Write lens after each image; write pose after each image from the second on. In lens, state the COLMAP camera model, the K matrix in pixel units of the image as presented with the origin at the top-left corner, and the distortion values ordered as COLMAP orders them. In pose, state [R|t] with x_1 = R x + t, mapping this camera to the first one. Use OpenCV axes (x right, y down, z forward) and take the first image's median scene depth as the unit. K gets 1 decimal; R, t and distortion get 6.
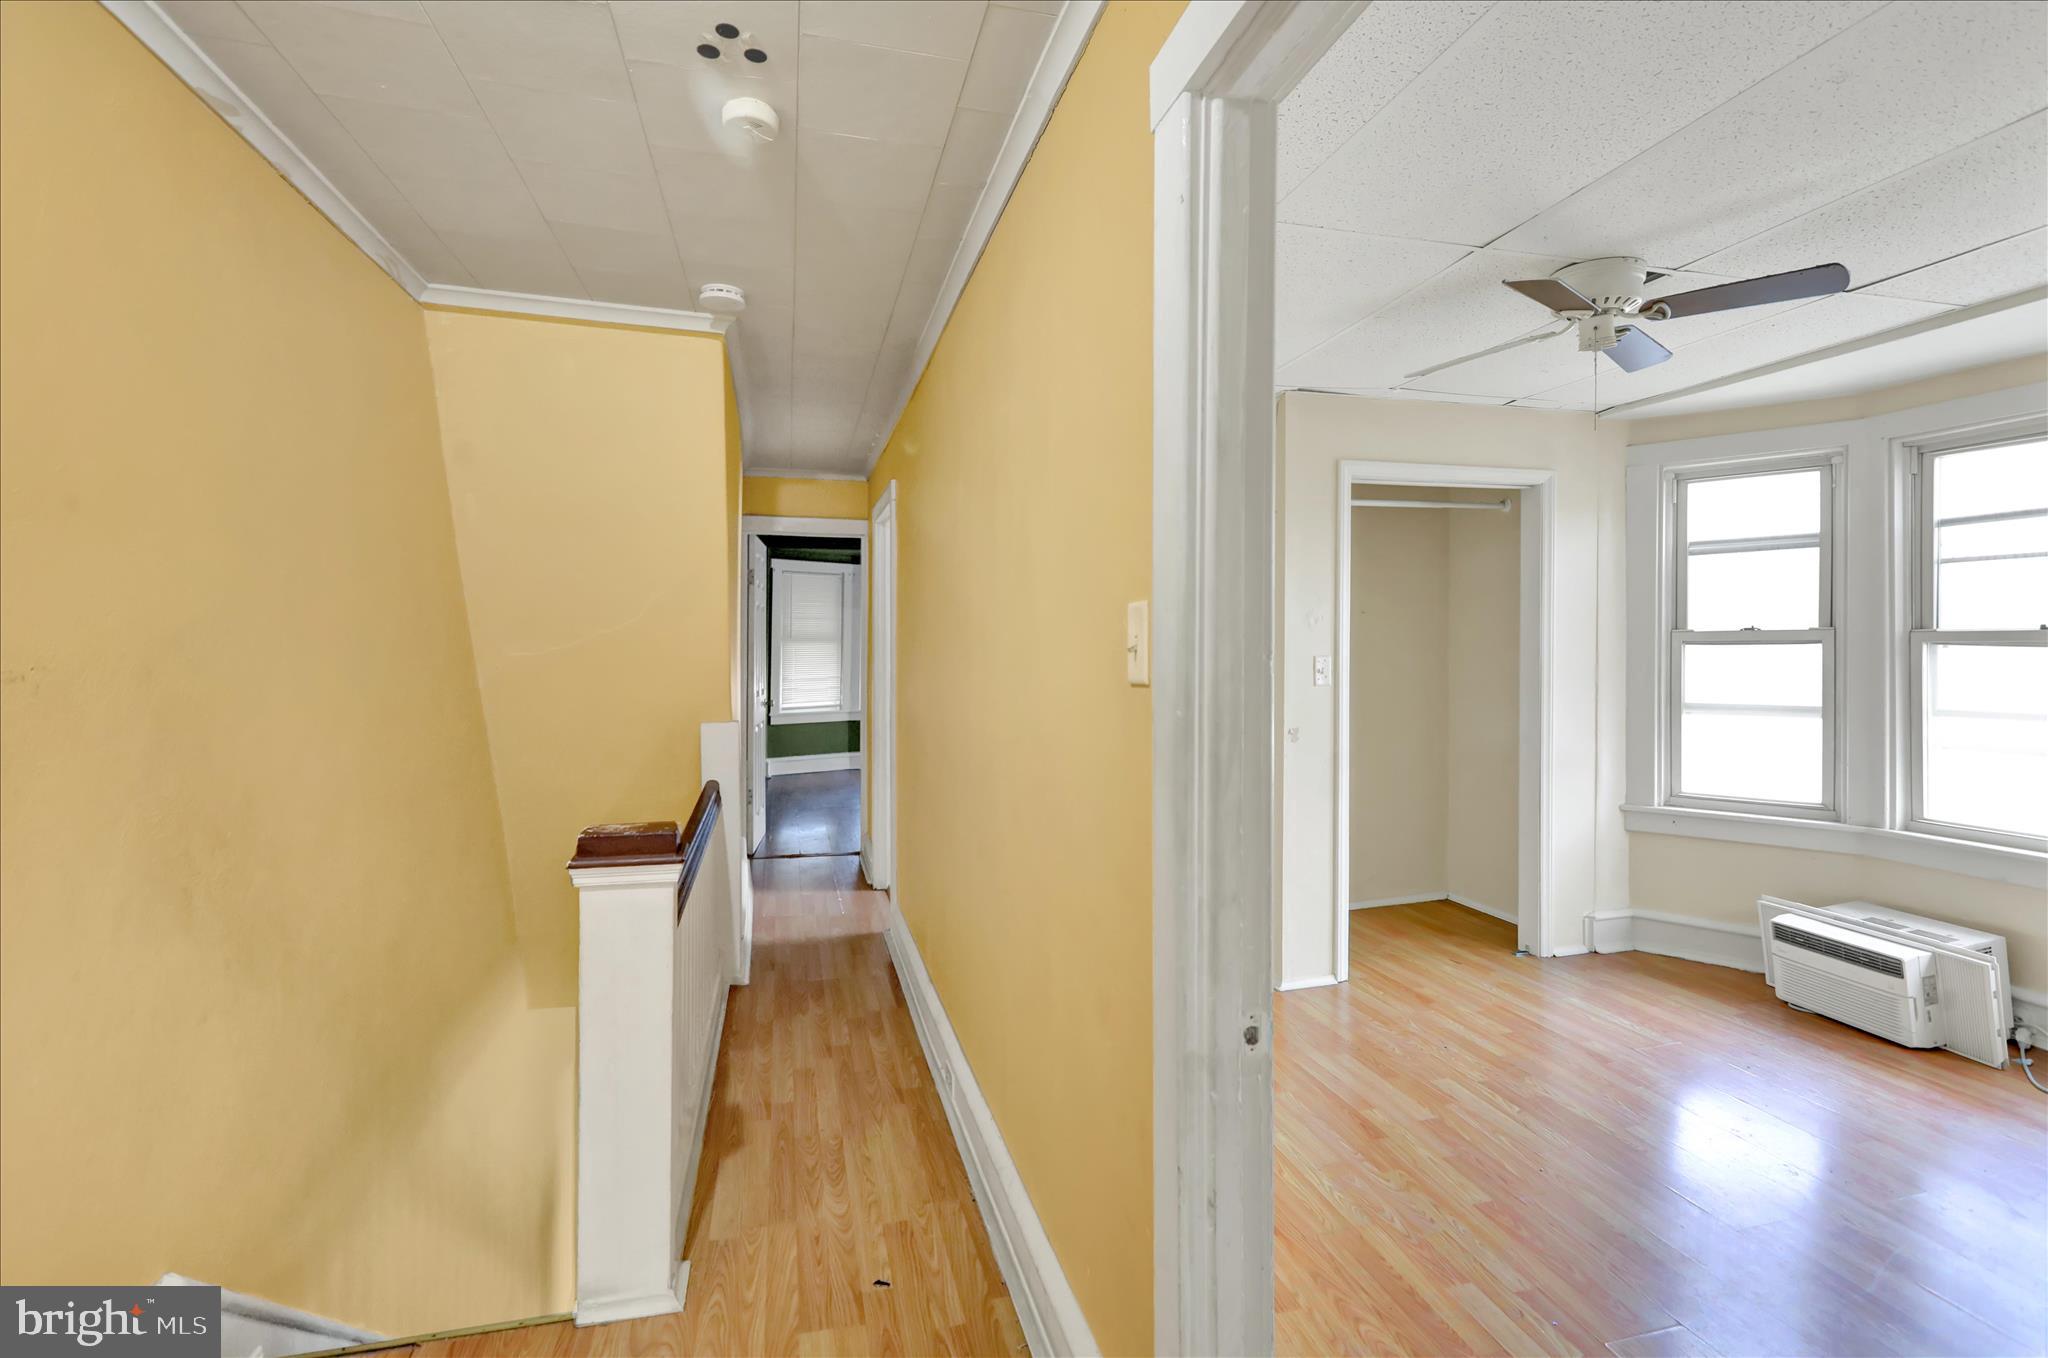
lens RADIAL K [[966.8, 0, 1048.9], [0, 966.8, 675.4], [0, 0, 1]] dist [0.009578, 0.000789]
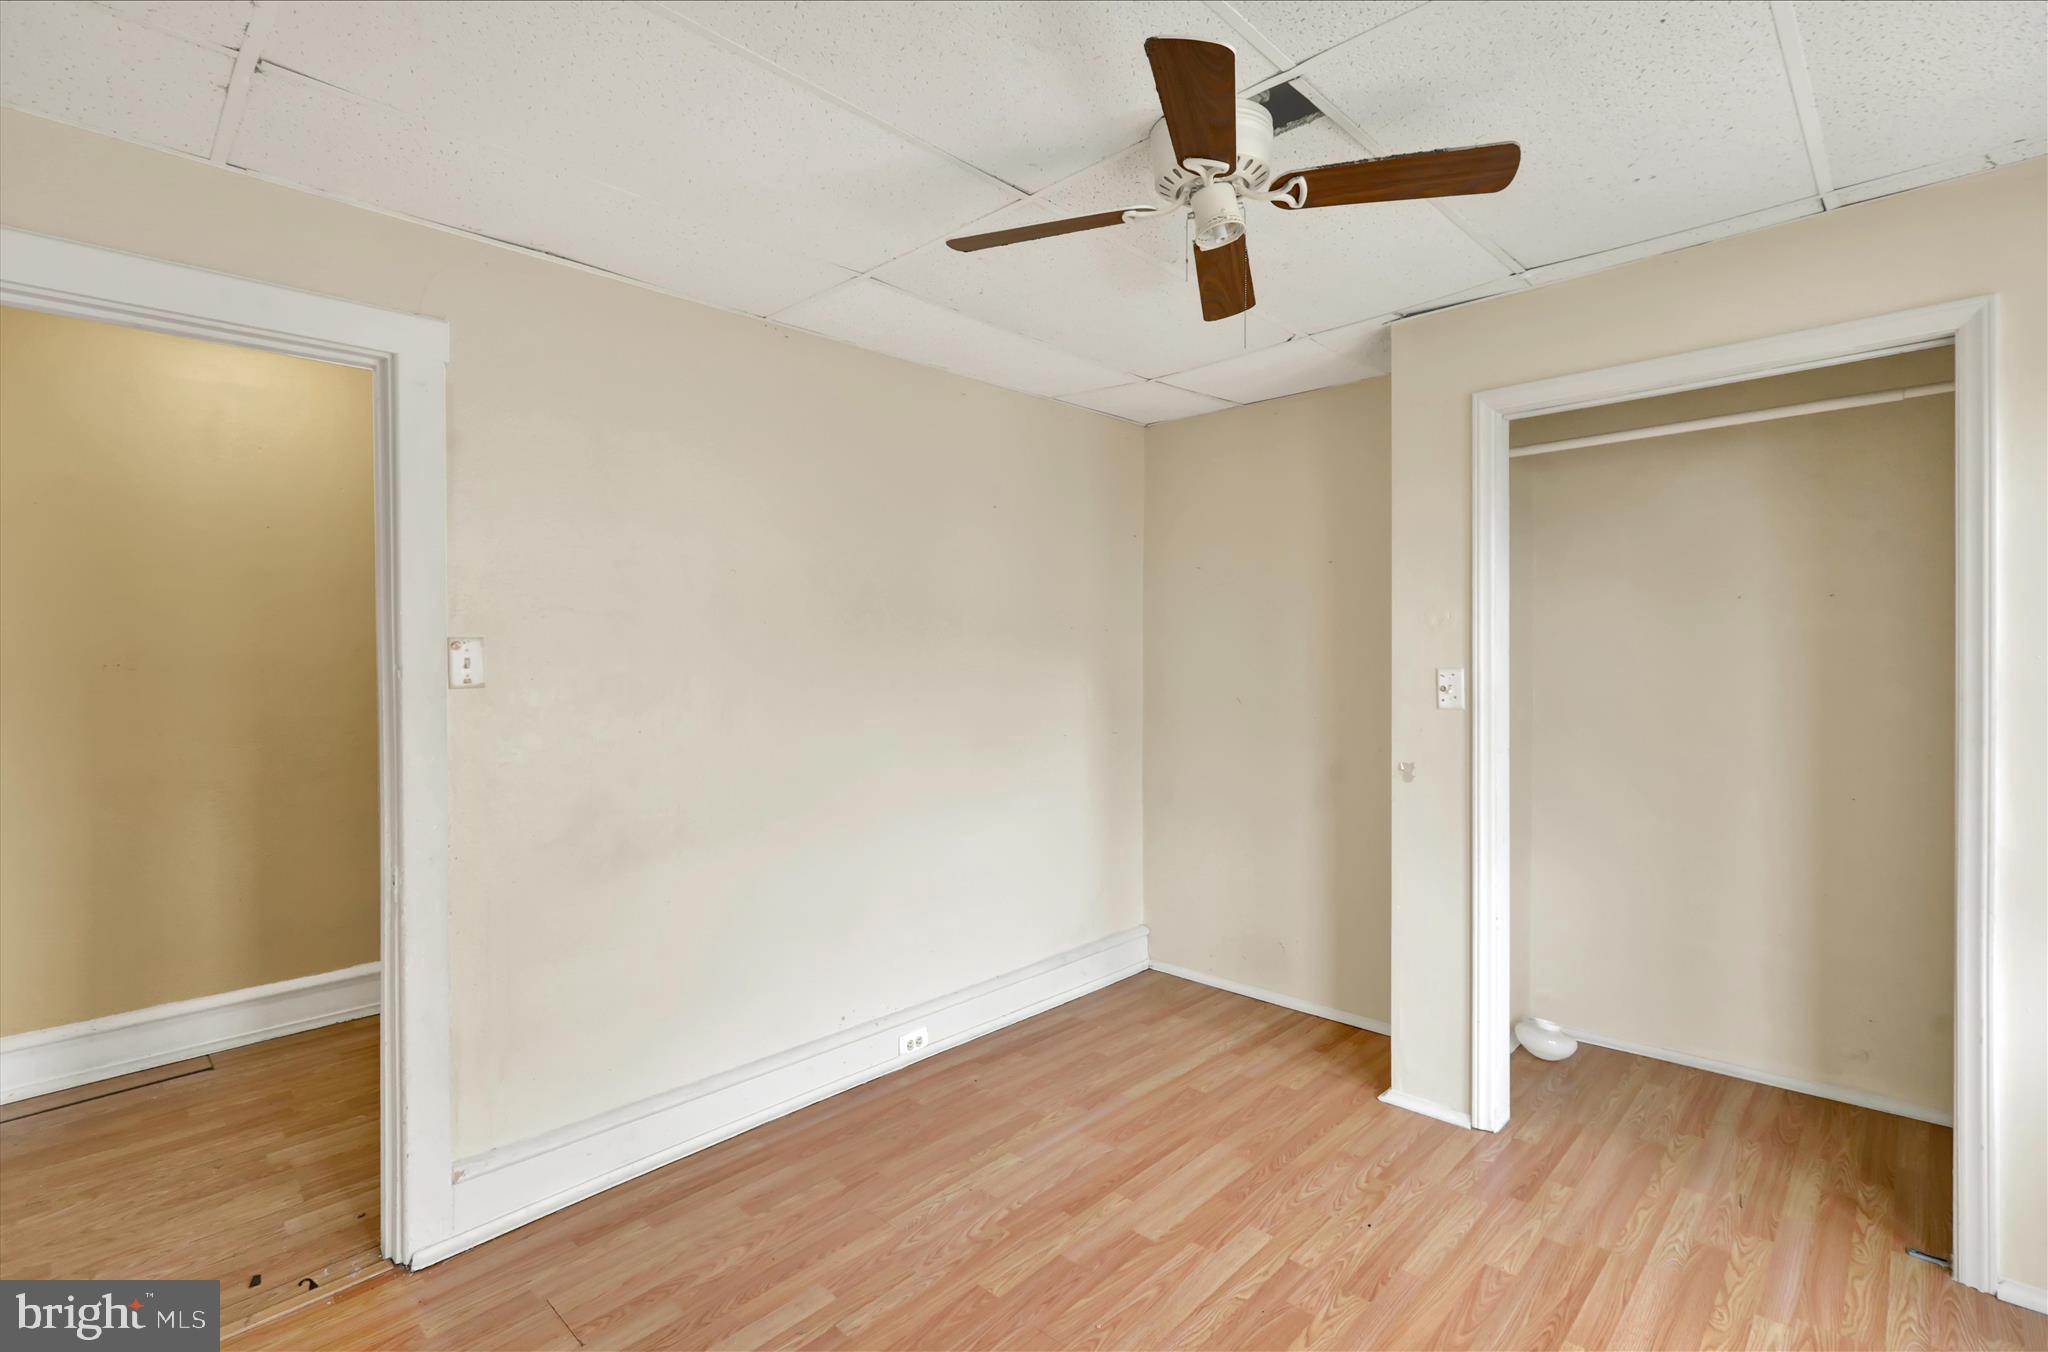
lens RADIAL K [[966.8, 0, 1048.9], [0, 966.8, 672.4], [0, 0, 1]] dist [0.009578, 0.000789]
pose [[0.491195, 0.012222, -0.870964, 0.855358], [-0.014715, 0.999875, 0.005733, -0.018746], [0.870925, 0.010000, 0.491314, 0.420674]]
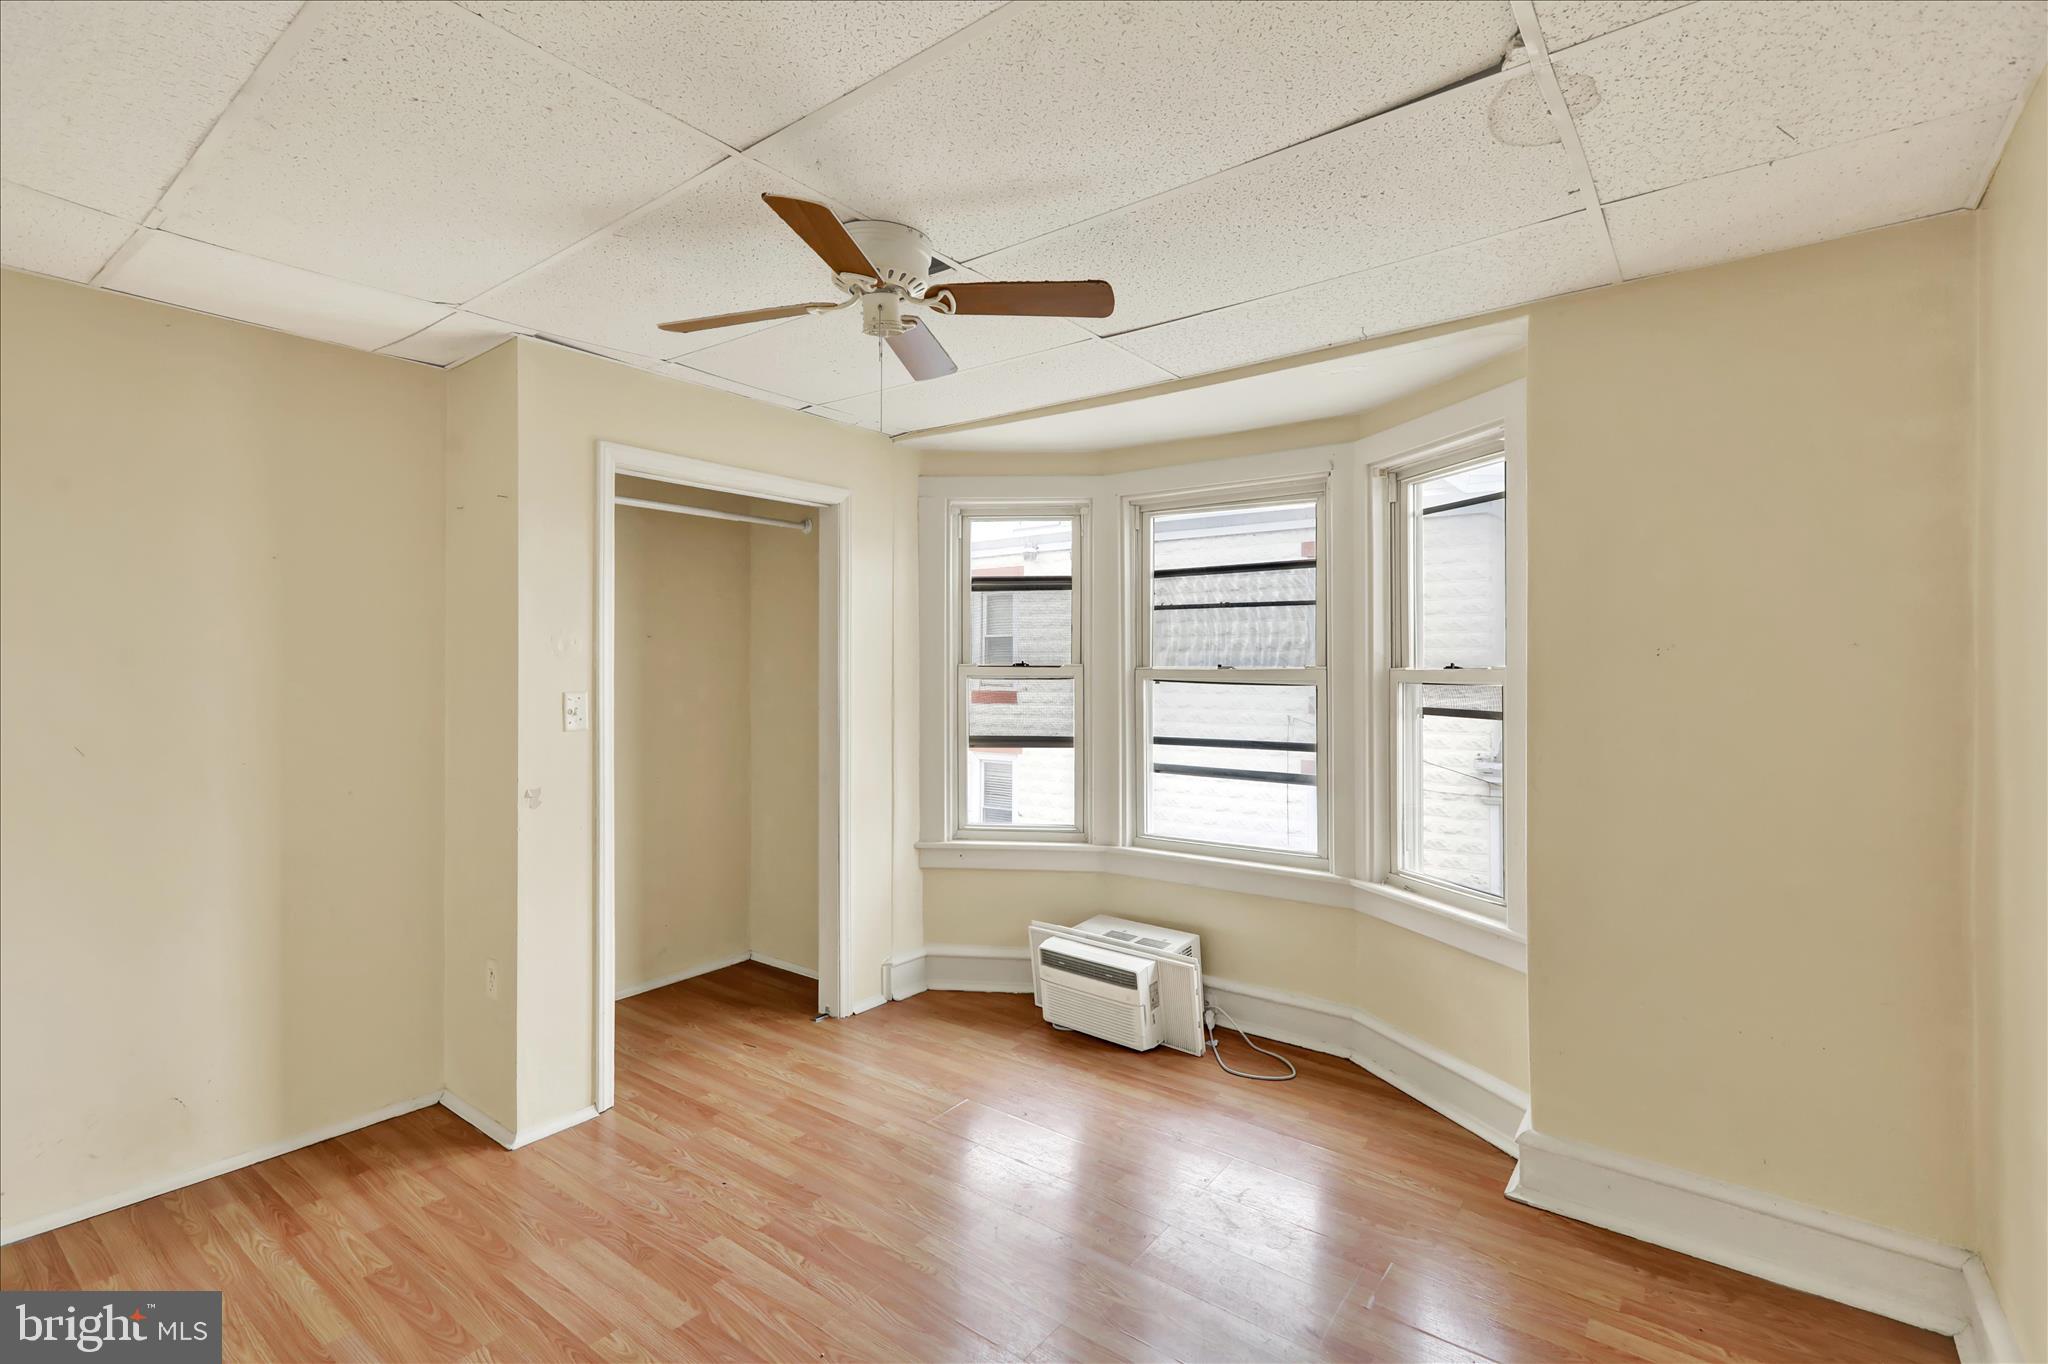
lens RADIAL K [[948.8, 0, 1027.4], [0, 948.8, 688.2], [0, 0, 1]] dist [0.000599, 0.000356]
pose [[0.799379, -0.000329, 0.600827, 0.130634], [0.005860, 0.999957, -0.007248, -0.017597], [-0.600799, 0.009315, 0.799346, 0.206597]]
